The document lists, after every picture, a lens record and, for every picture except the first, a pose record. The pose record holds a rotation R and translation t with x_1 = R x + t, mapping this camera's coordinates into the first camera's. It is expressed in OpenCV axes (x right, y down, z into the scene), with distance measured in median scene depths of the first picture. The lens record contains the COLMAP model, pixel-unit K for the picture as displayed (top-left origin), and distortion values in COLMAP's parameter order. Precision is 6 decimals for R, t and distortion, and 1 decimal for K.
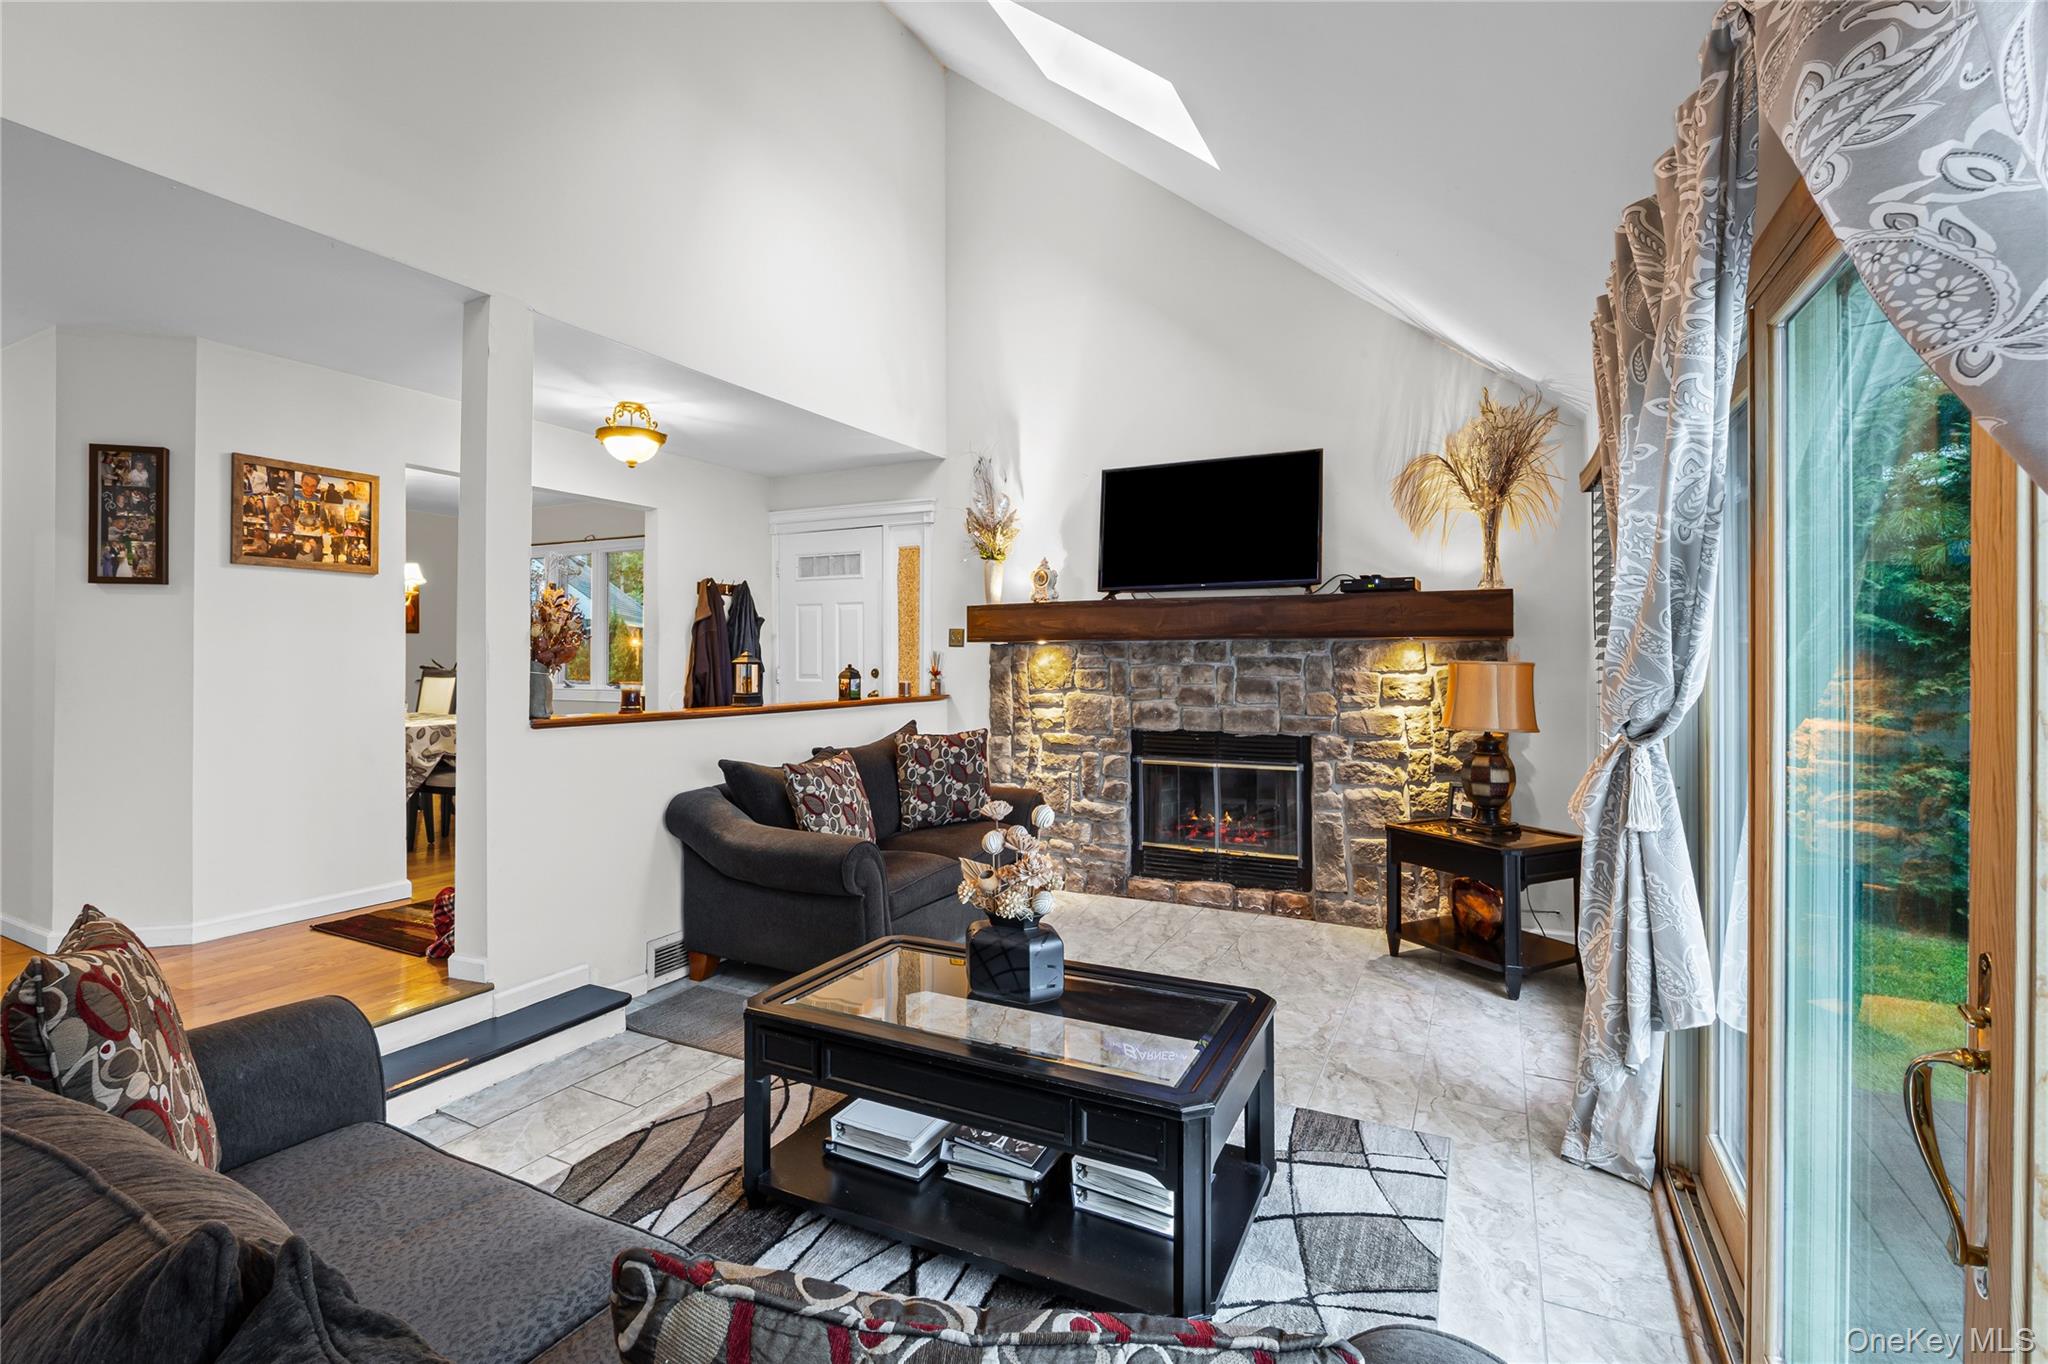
lens RADIAL K [[897.6, 0, 1020.1], [0, 897.6, 663.1], [0, 0, 1]] dist [-0.013644, 0.000257]
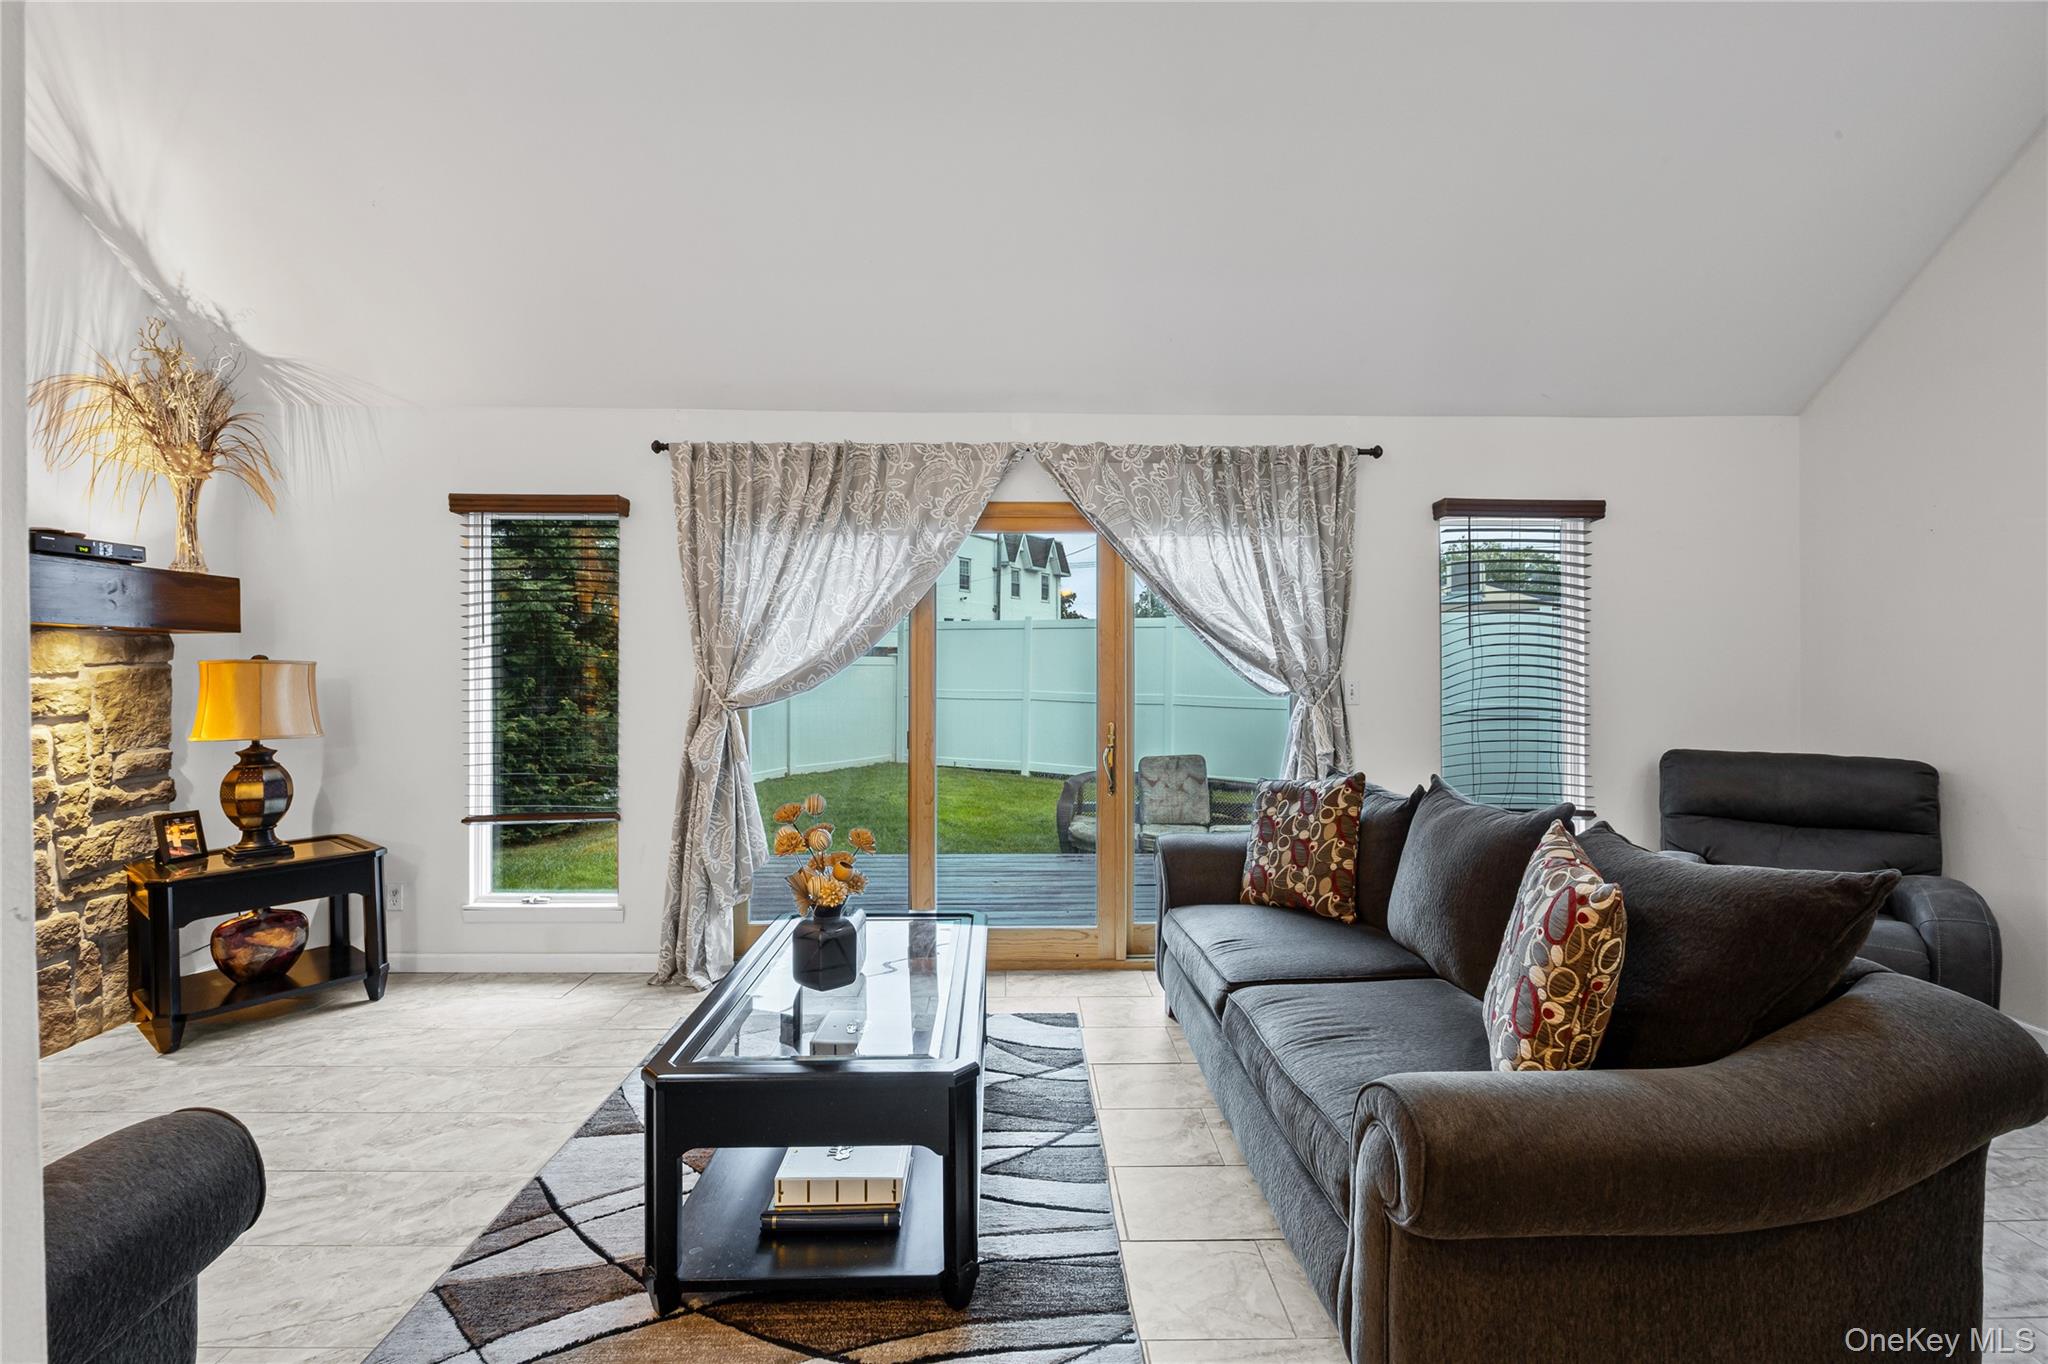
lens RADIAL K [[870.1, 0, 1023.1], [0, 870.1, 671.6], [0, 0, 1]] dist [-0.011447, 0.000480]
pose [[-0.476251, -0.002941, 0.879304, -0.496425], [-0.001112, 0.999996, 0.002742, 0.004288], [-0.879308, 0.000328, -0.476253, 0.636239]]
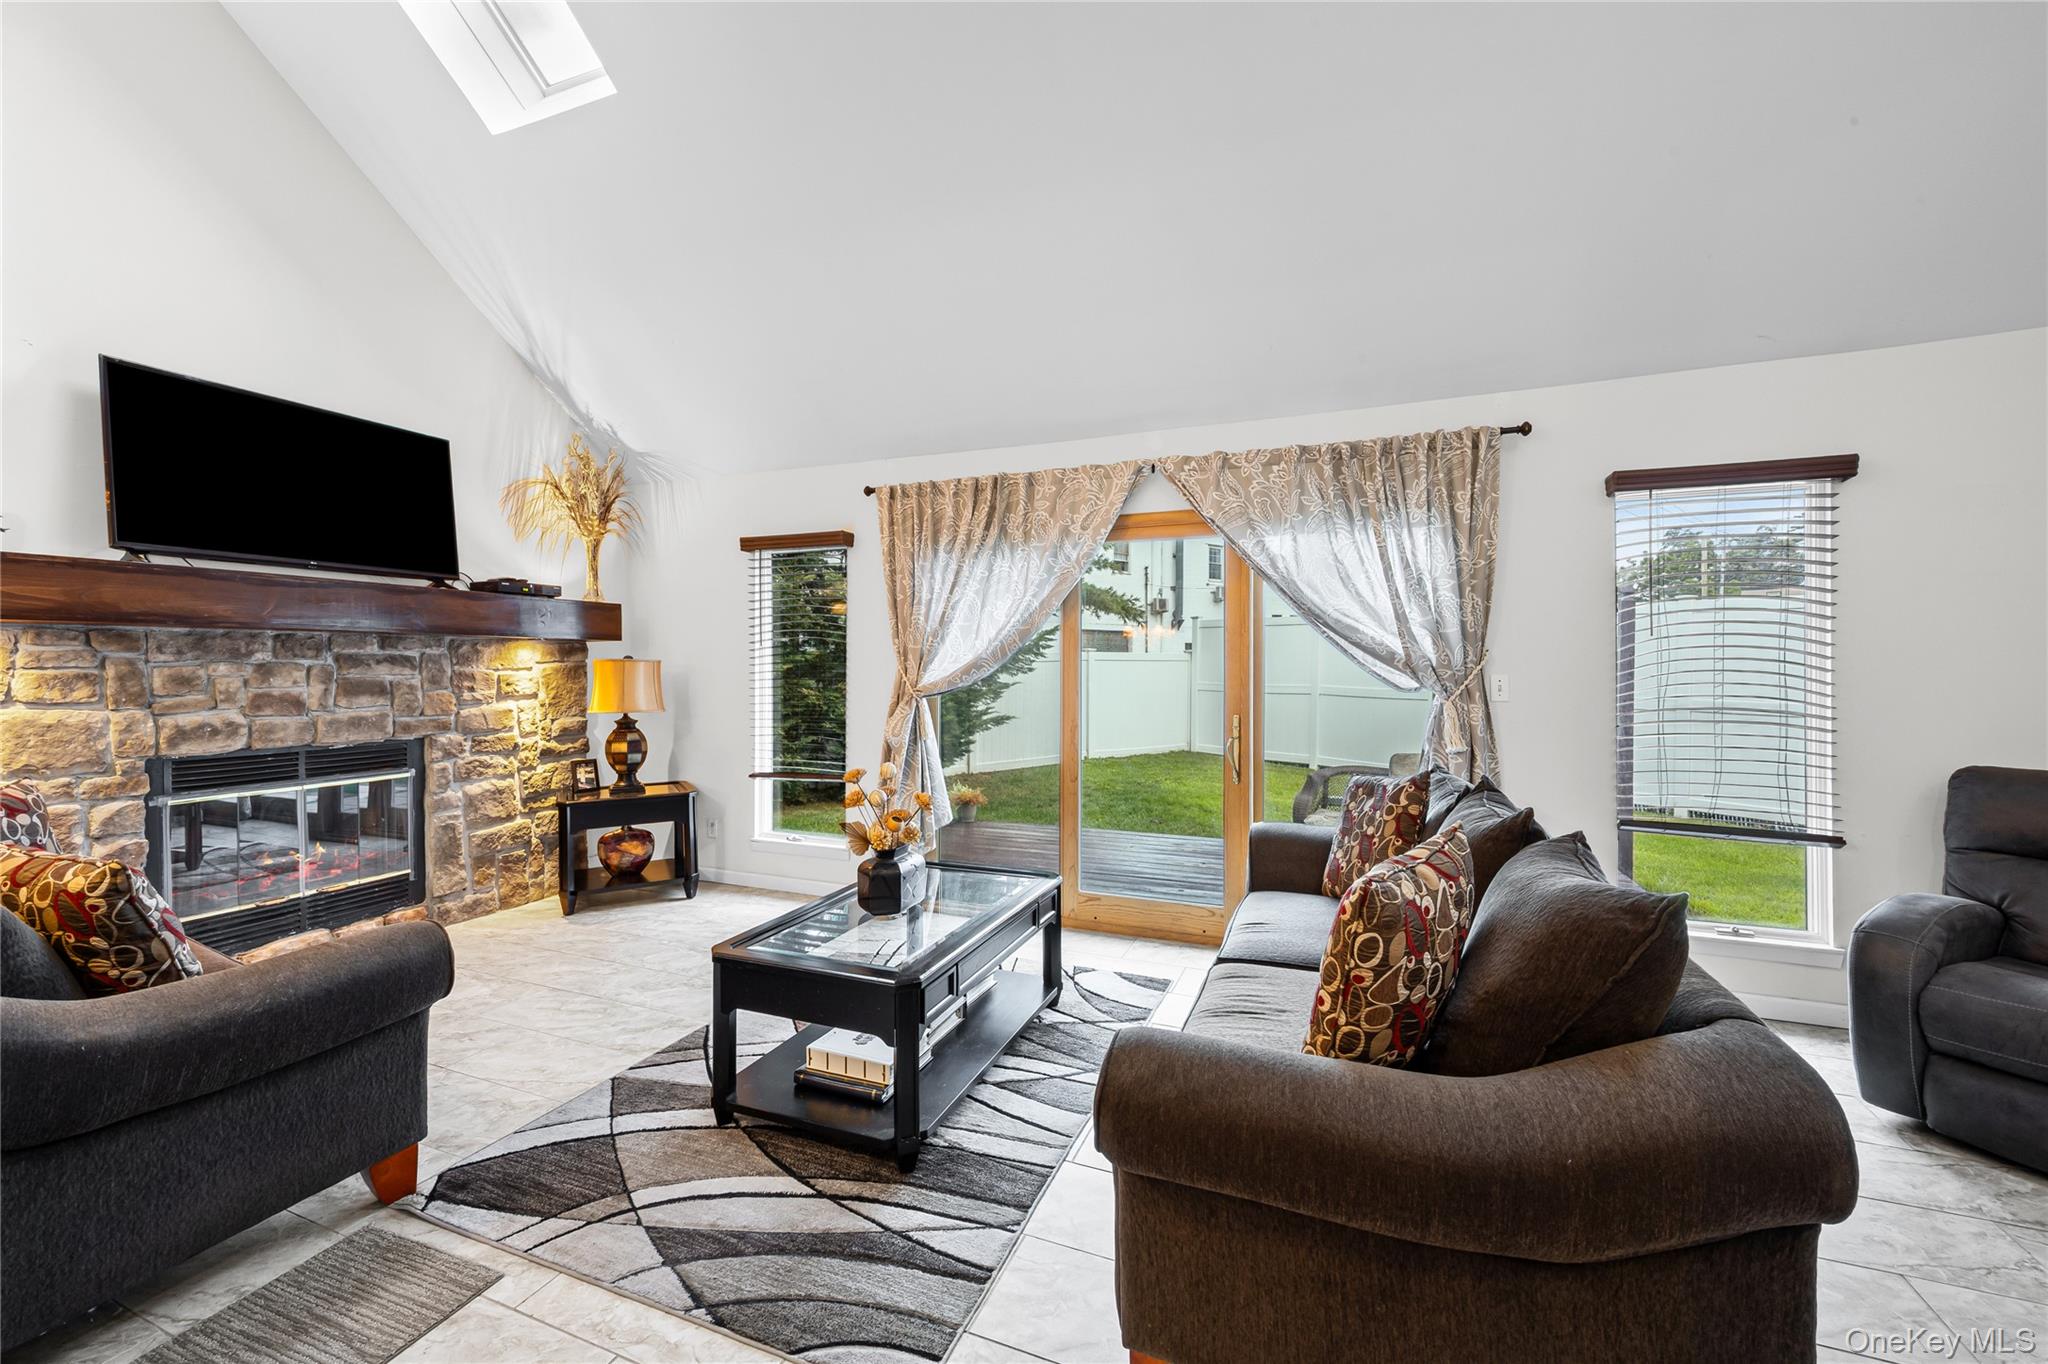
lens RADIAL K [[816.0, 0, 1029.2], [0, 816.0, 665.6], [0, 0, 1]] dist [0.001776, 0.000173]
pose [[-0.087544, -0.001501, 0.996160, -0.607801], [0.000562, 0.999999, 0.001557, 0.004138], [-0.996161, 0.000696, -0.087543, 0.446508]]
